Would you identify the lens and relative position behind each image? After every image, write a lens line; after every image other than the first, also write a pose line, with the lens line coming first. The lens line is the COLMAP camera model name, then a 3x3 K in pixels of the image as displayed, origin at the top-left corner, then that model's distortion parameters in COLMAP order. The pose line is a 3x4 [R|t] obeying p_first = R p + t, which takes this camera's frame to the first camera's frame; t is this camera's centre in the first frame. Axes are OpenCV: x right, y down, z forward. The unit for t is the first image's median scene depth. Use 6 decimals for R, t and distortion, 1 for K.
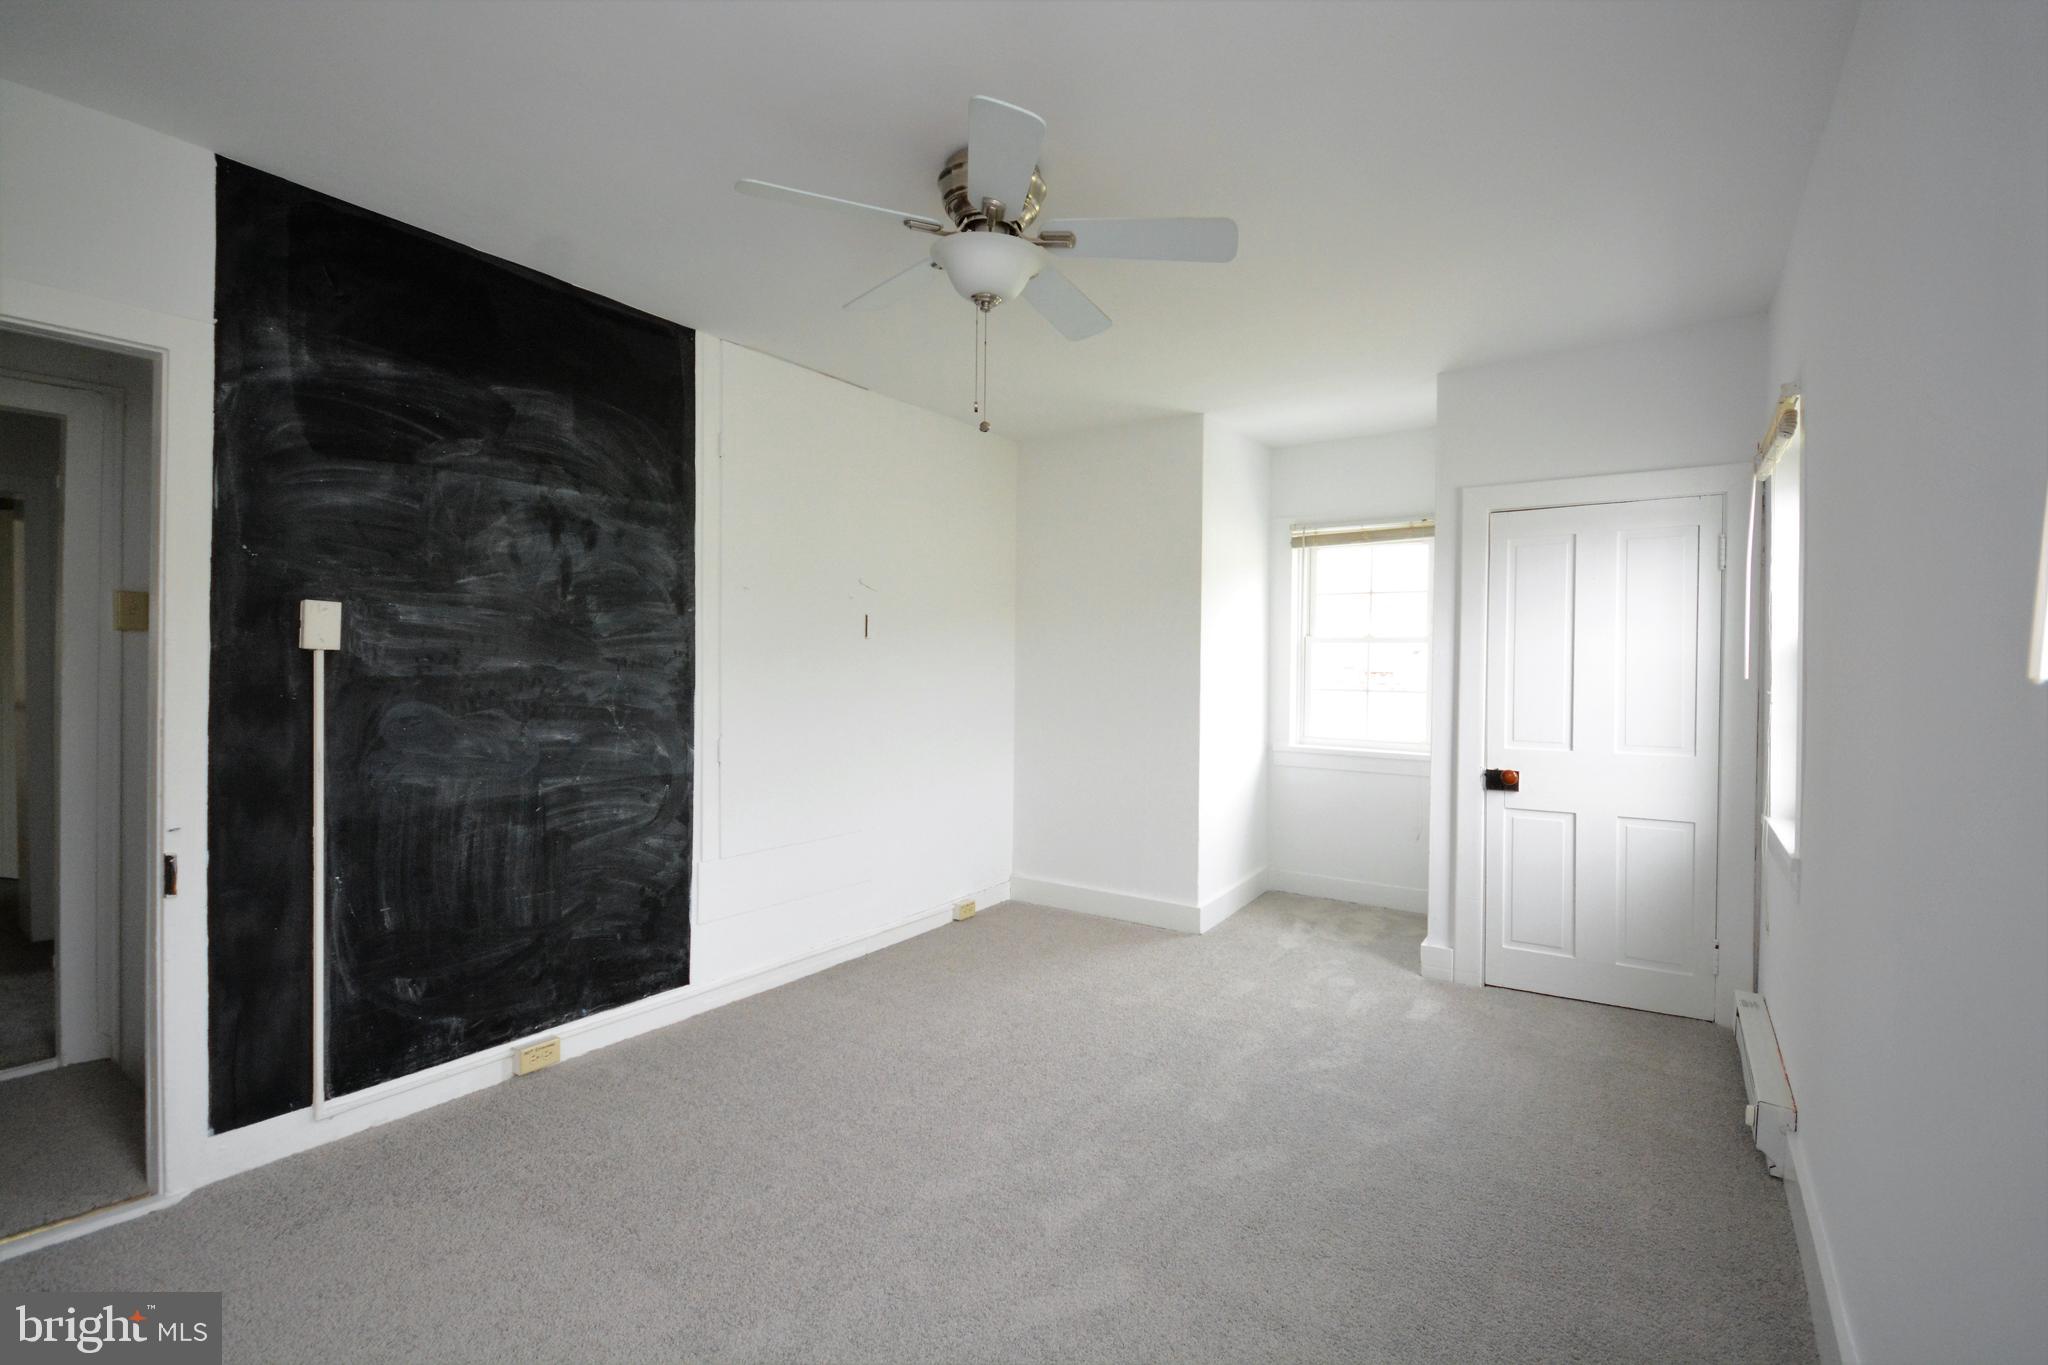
lens RADIAL K [[905.6, 0, 1019.0], [0, 905.6, 673.1], [0, 0, 1]] dist [-0.002112, -0.001836]
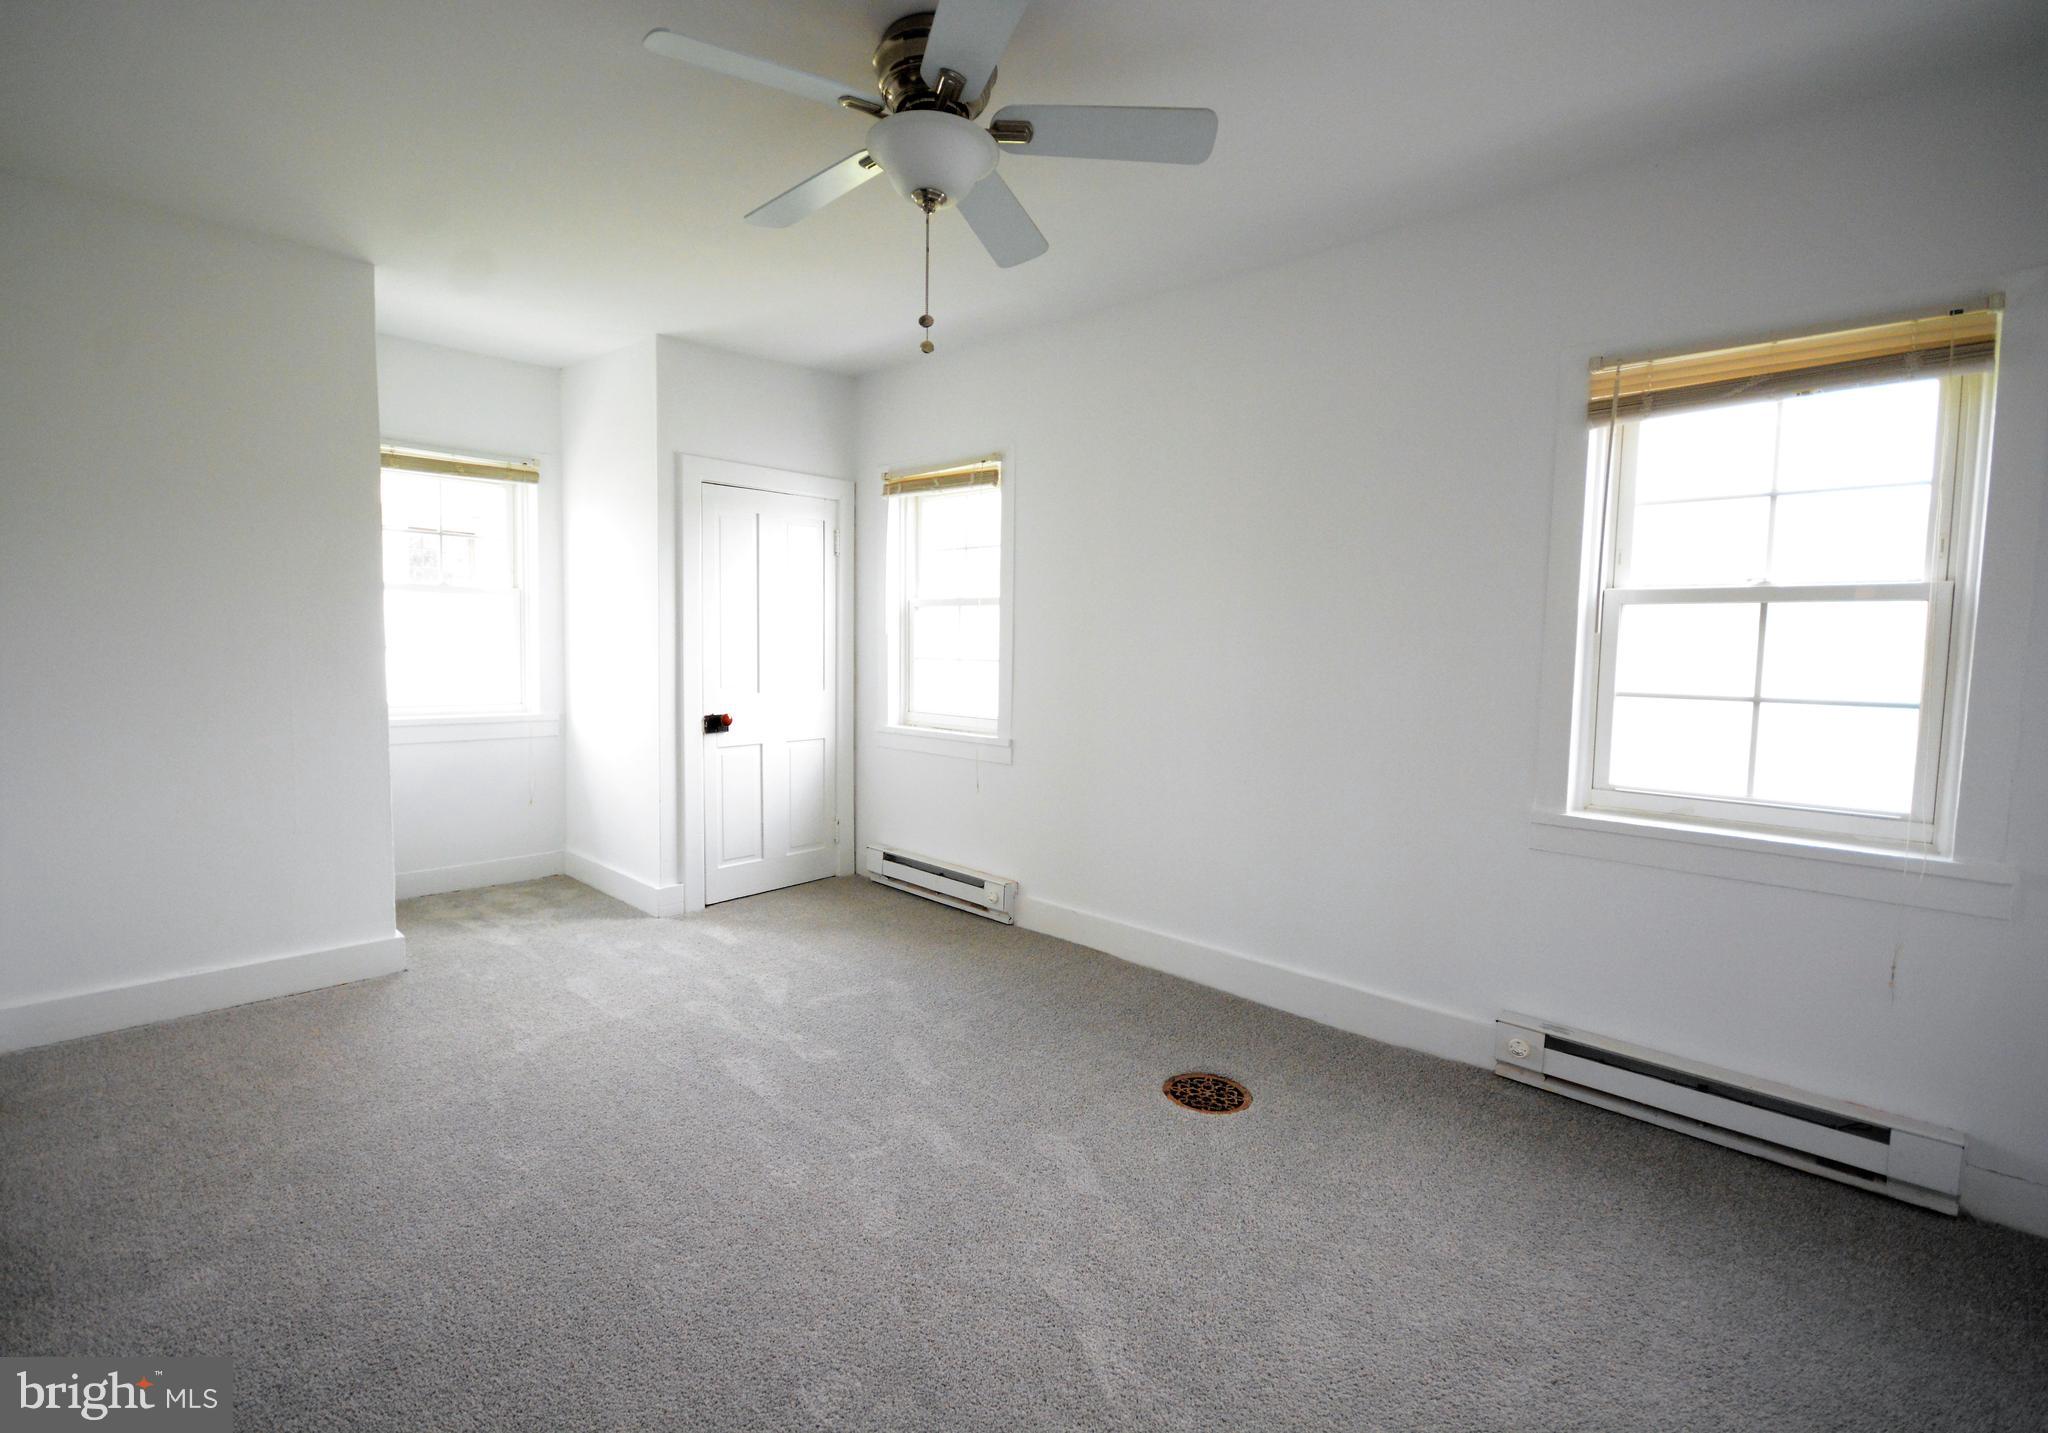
lens RADIAL K [[923.8, 0, 1013.0], [0, 923.8, 709.5], [0, 0, 1]] dist [0.005482, 0.000561]
pose [[0.156727, -0.073496, 0.984904, -0.559074], [-0.012082, 0.997010, 0.076322, 0.009137], [-0.987568, -0.023861, 0.155370, 0.466730]]
